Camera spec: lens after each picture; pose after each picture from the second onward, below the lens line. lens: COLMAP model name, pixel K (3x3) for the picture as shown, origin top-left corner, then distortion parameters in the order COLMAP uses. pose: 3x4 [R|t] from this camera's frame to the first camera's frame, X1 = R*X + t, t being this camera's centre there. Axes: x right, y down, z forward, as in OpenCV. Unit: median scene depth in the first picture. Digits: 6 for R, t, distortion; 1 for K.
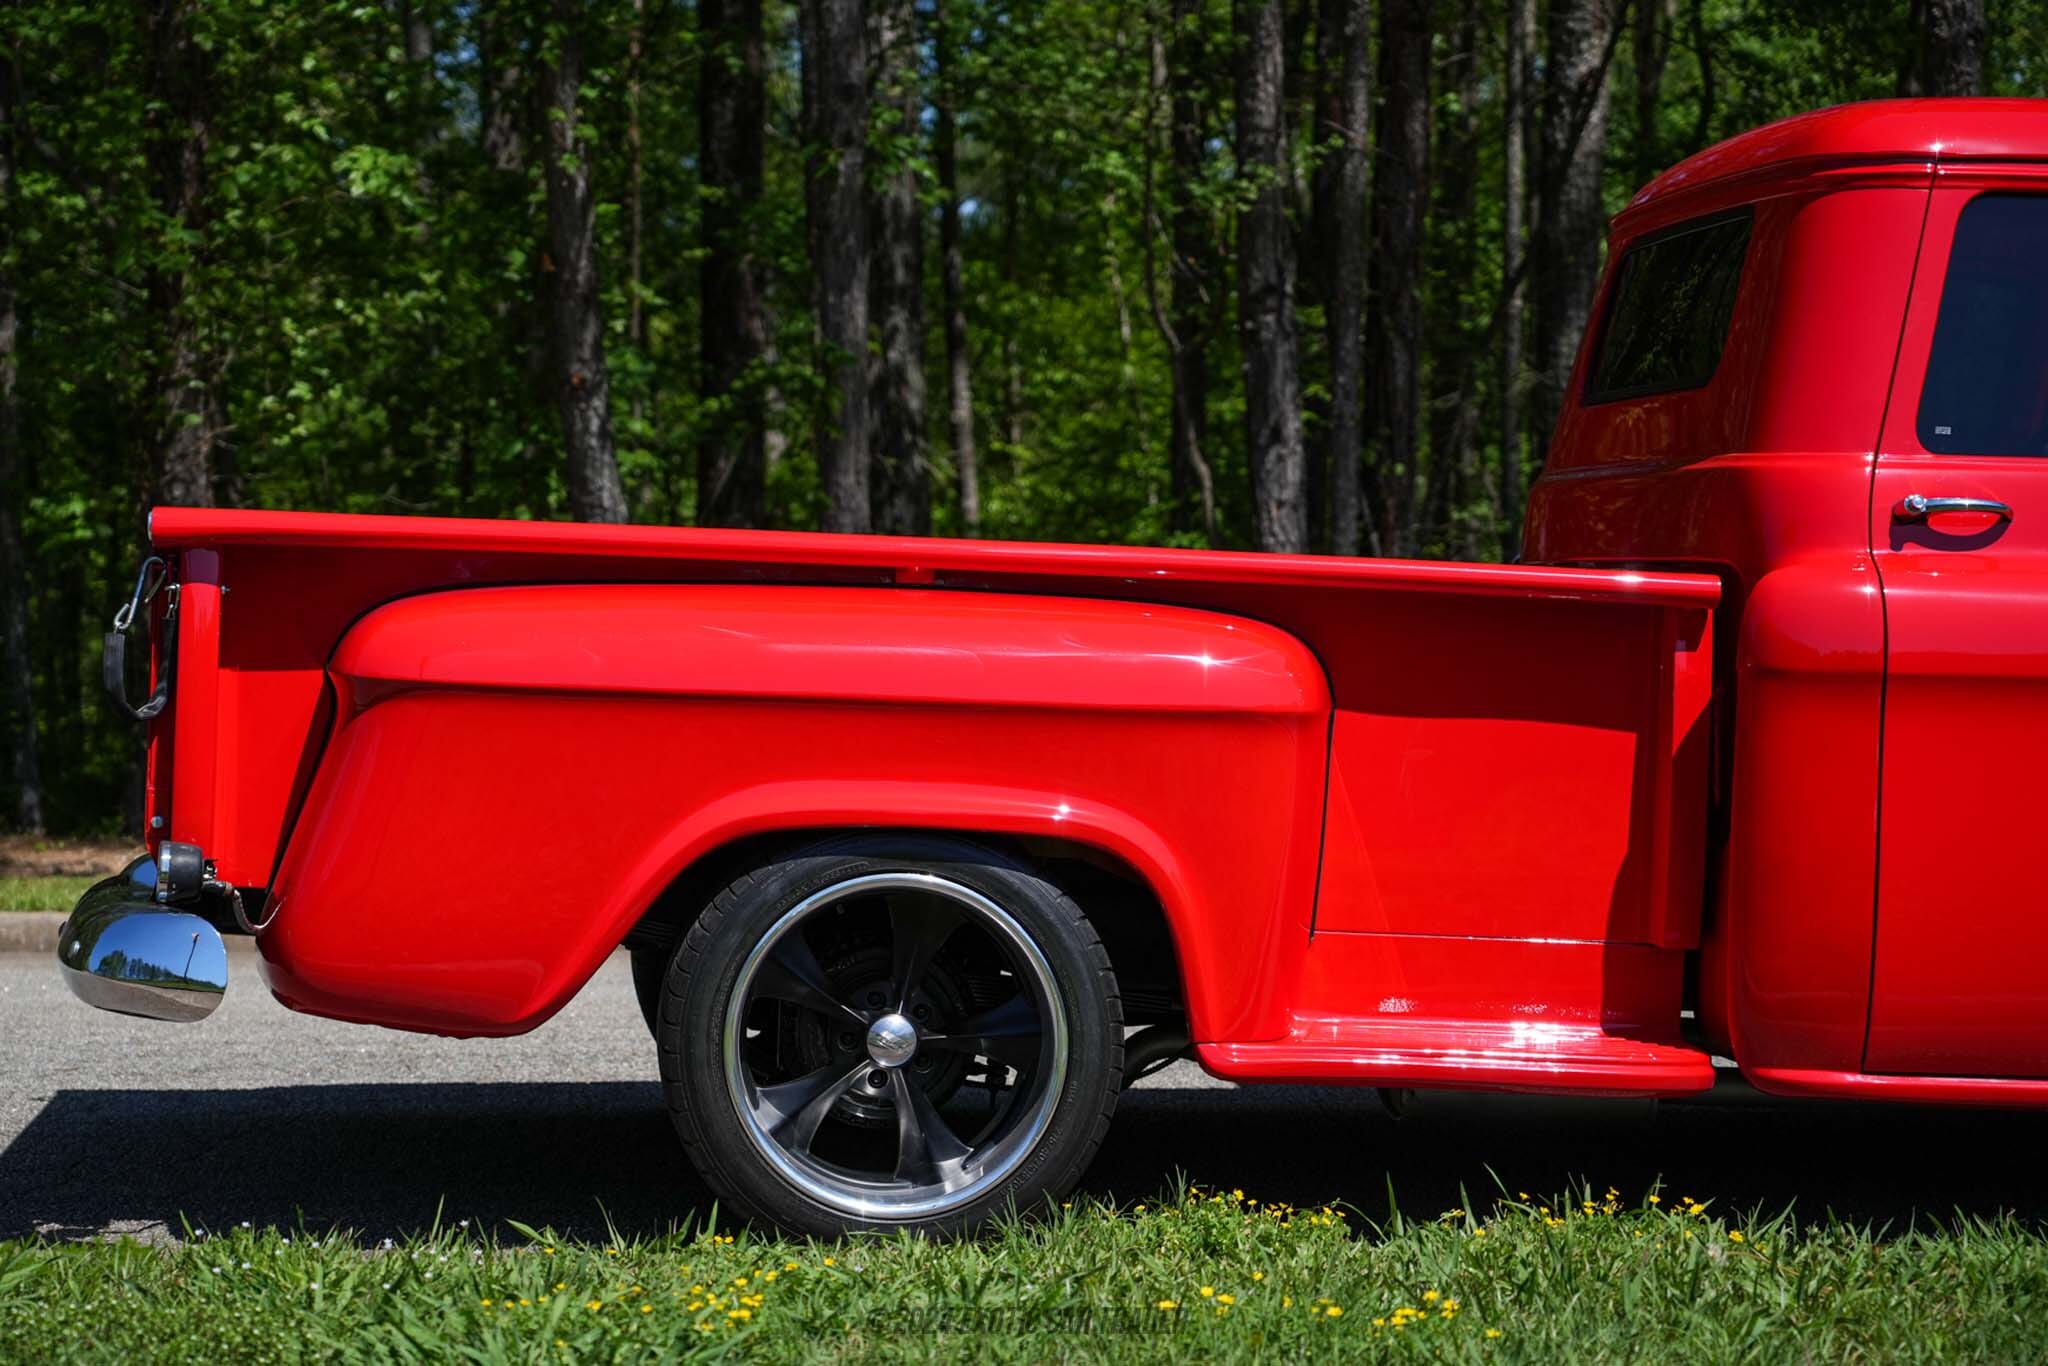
lens RADIAL K [[3571.0, 0, 1024.0], [0, 3571.0, 683.0], [0, 0, 1]] dist [-0.006860, 0.233312]
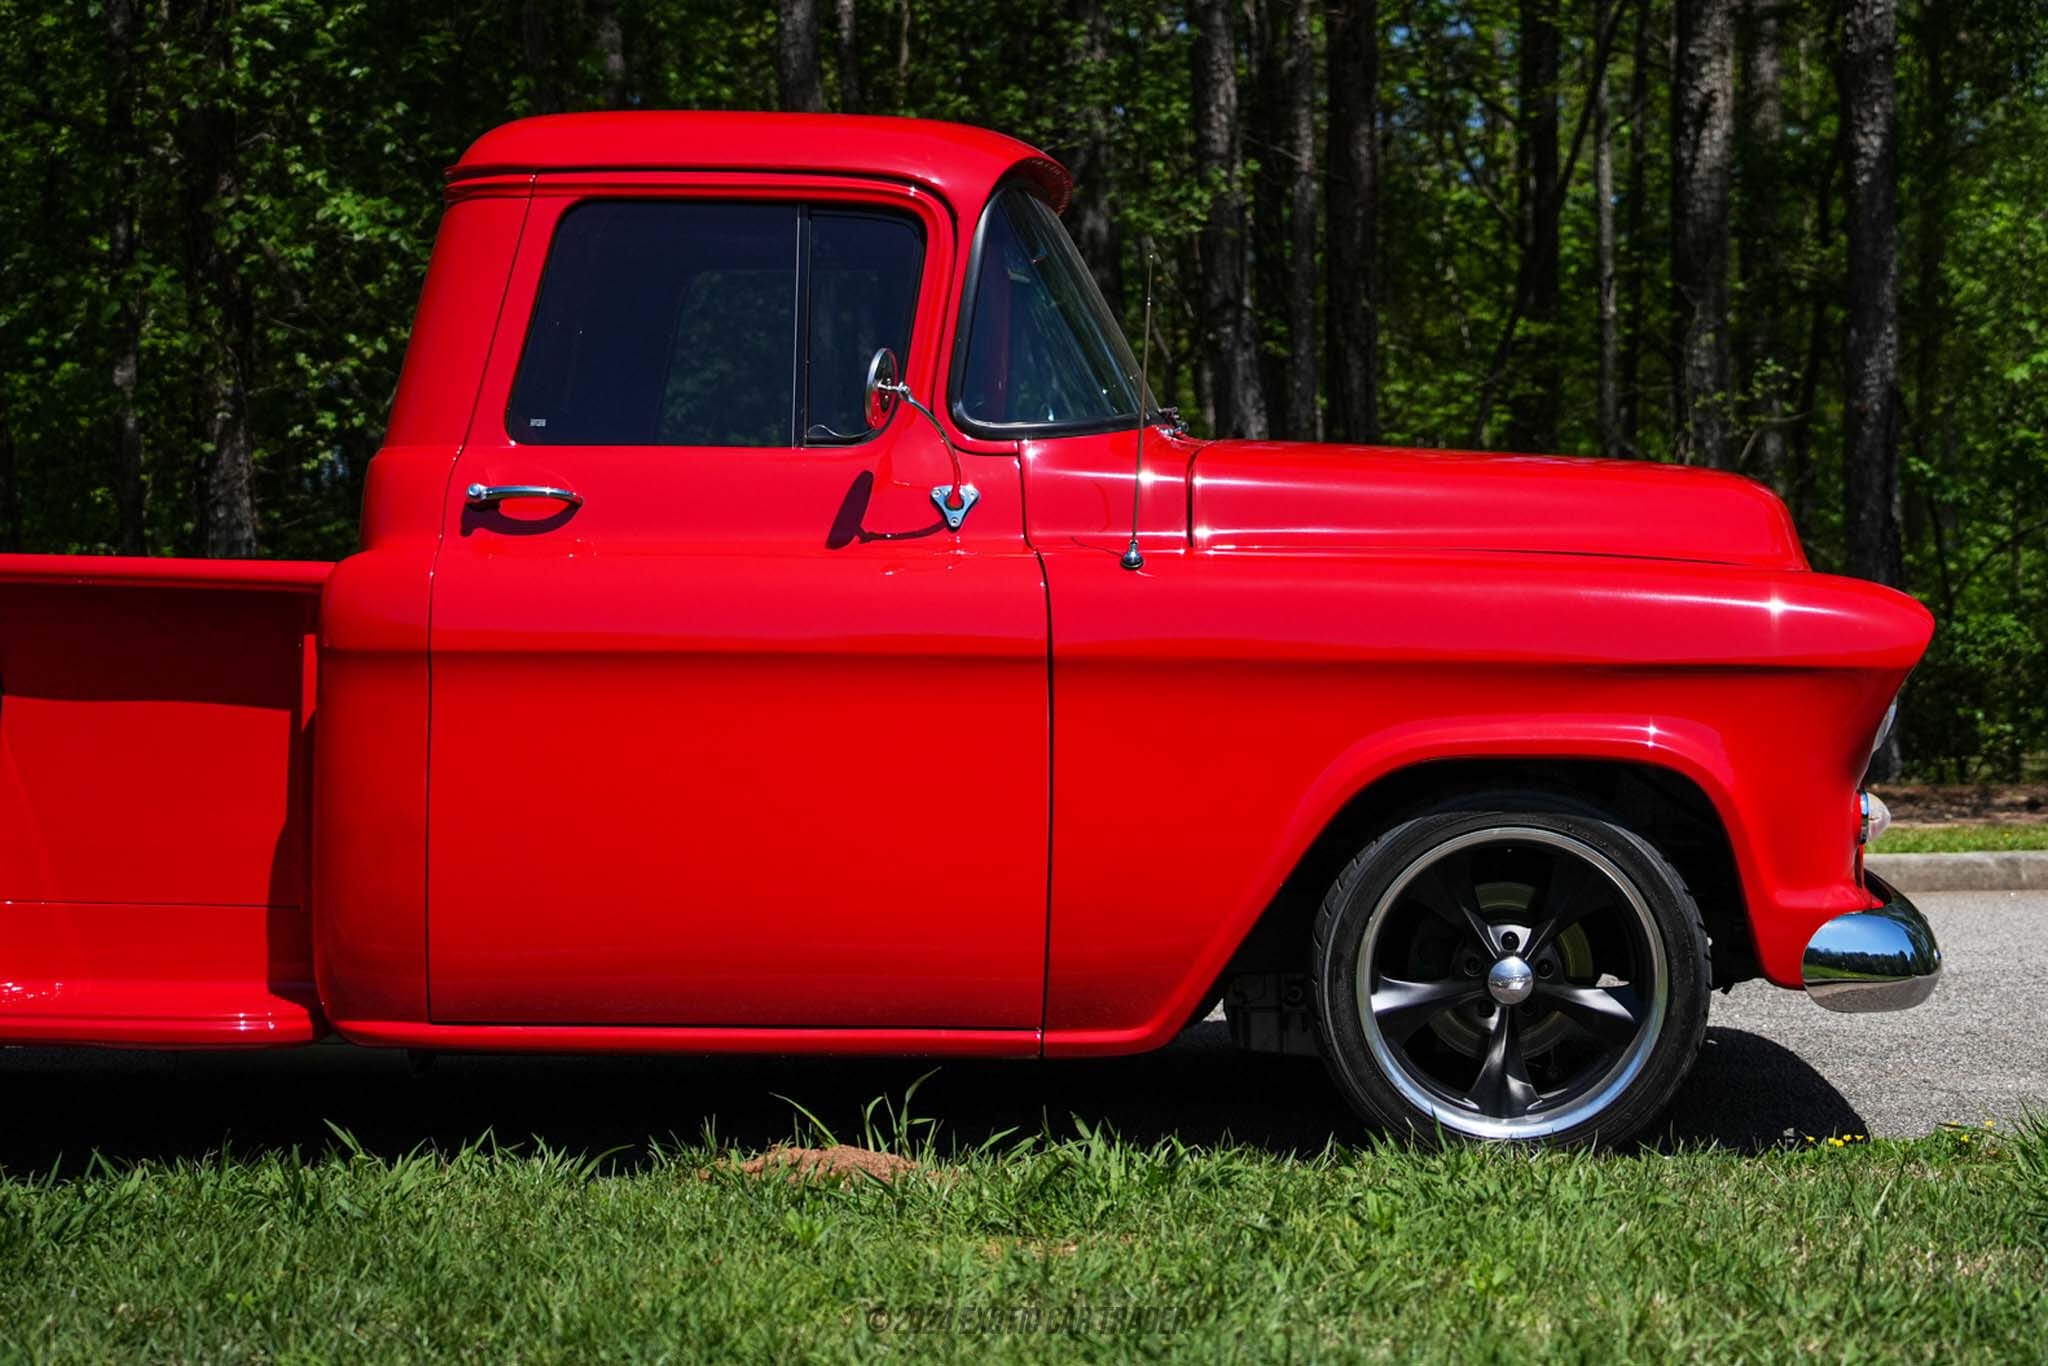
lens RADIAL K [[3269.9, 0, 1024.0], [0, 3269.9, 683.0], [0, 0, 1]] dist [0.035429, -0.084096]
pose [[0.999268, -0.023204, -0.030422, 0.421378], [0.023317, 0.999722, 0.003384, 0.007361], [0.030335, -0.004090, 0.999531, 0.021371]]
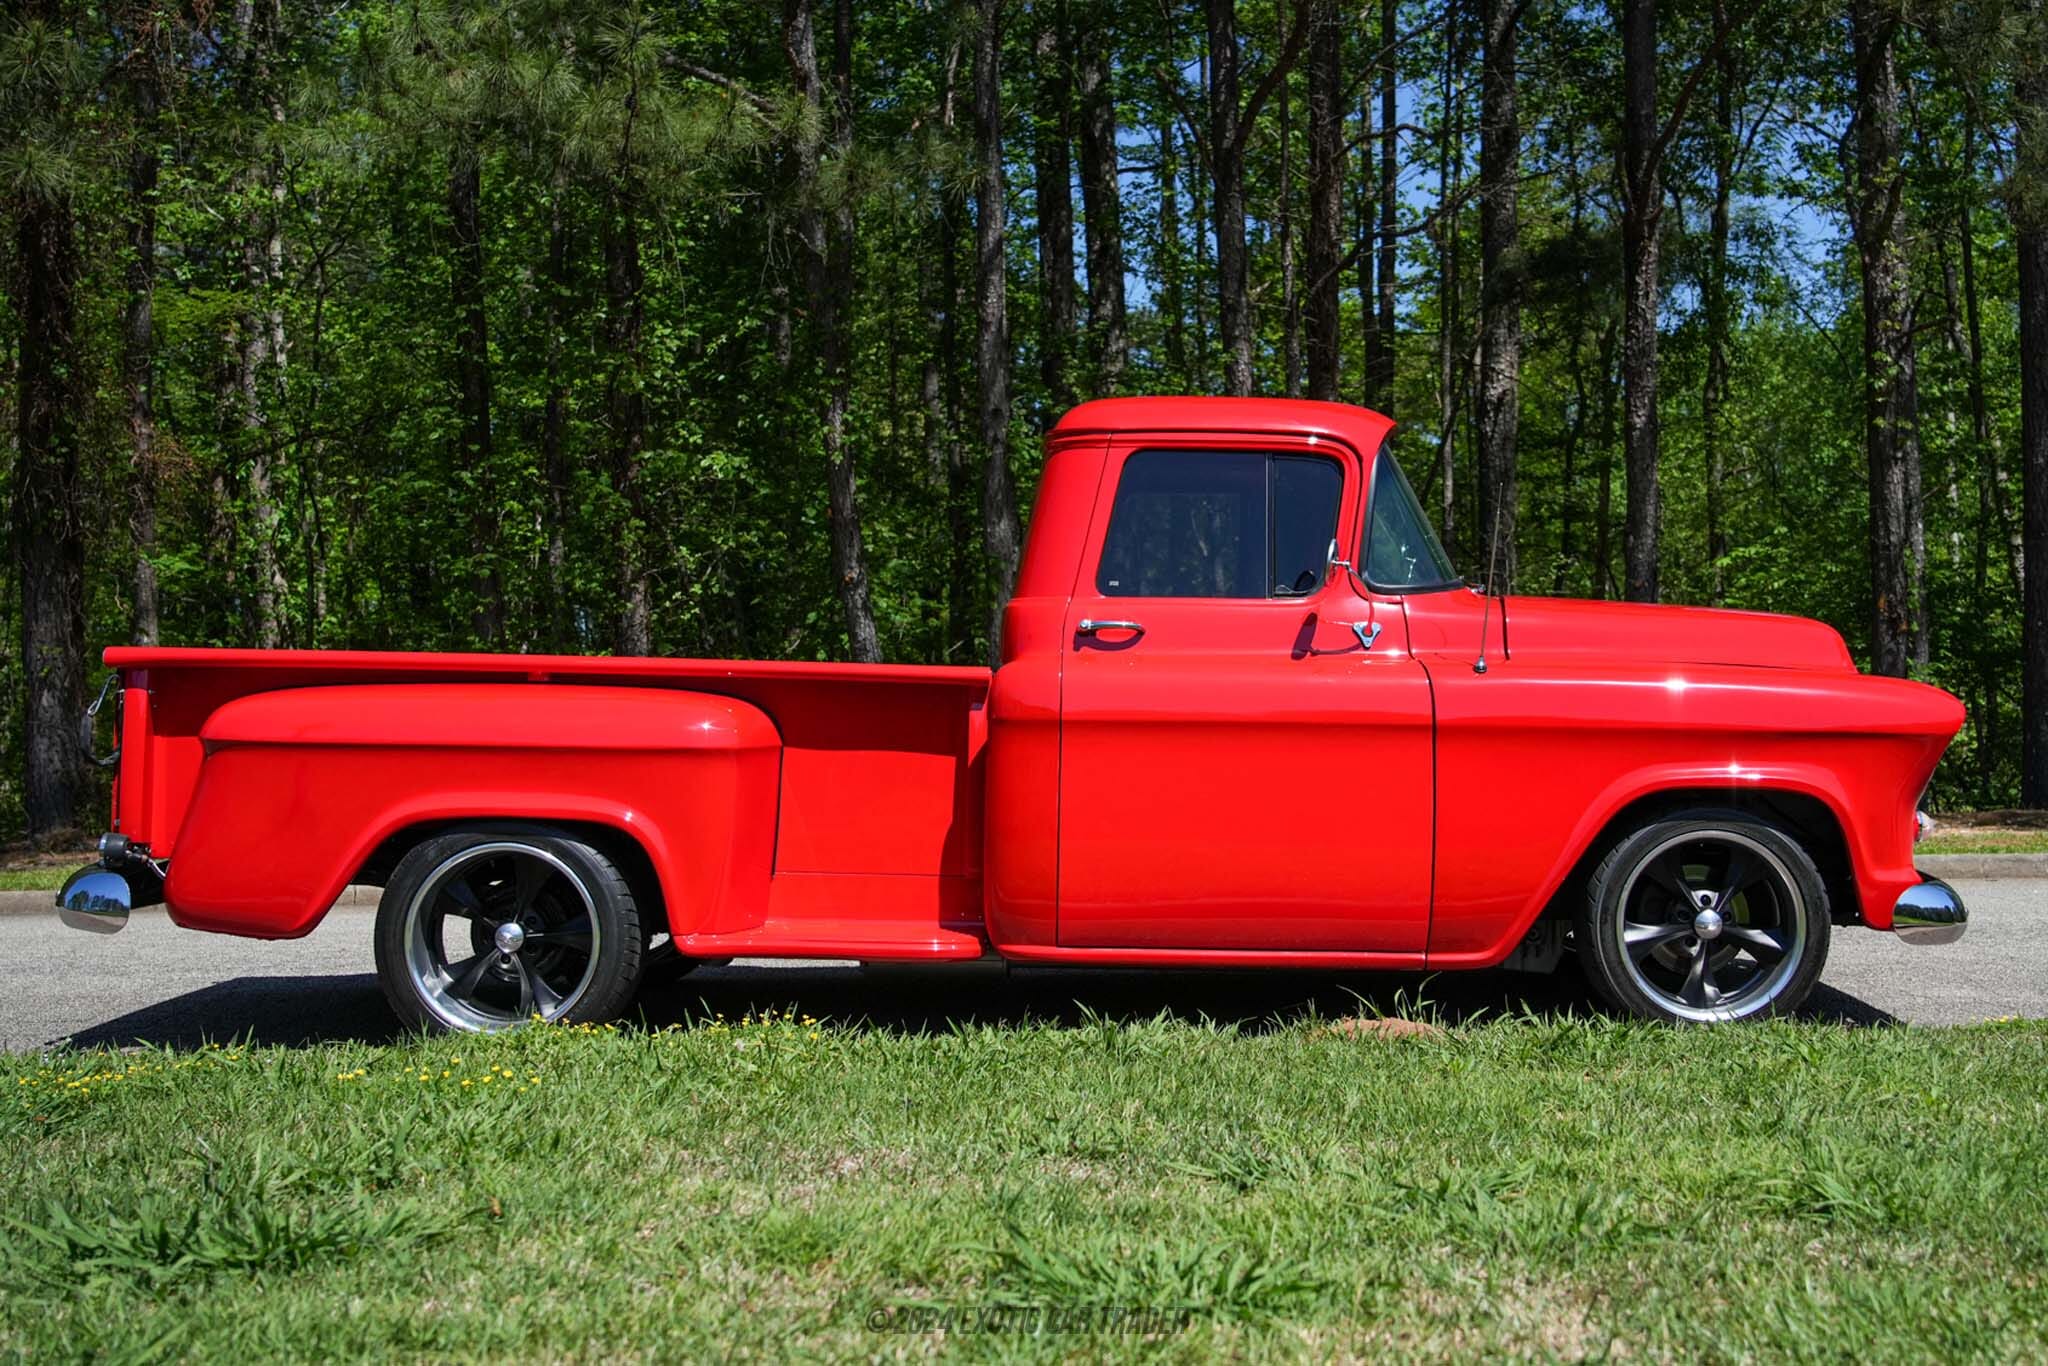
lens RADIAL K [[2026.9, 0, 1024.0], [0, 2026.9, 683.0], [0, 0, 1]] dist [0.033202, 0.000437]
pose [[0.999303, -0.020376, -0.031291, 0.238285], [0.019379, 0.999305, -0.031835, 0.009934], [0.031918, 0.031207, 0.999003, -0.006815]]
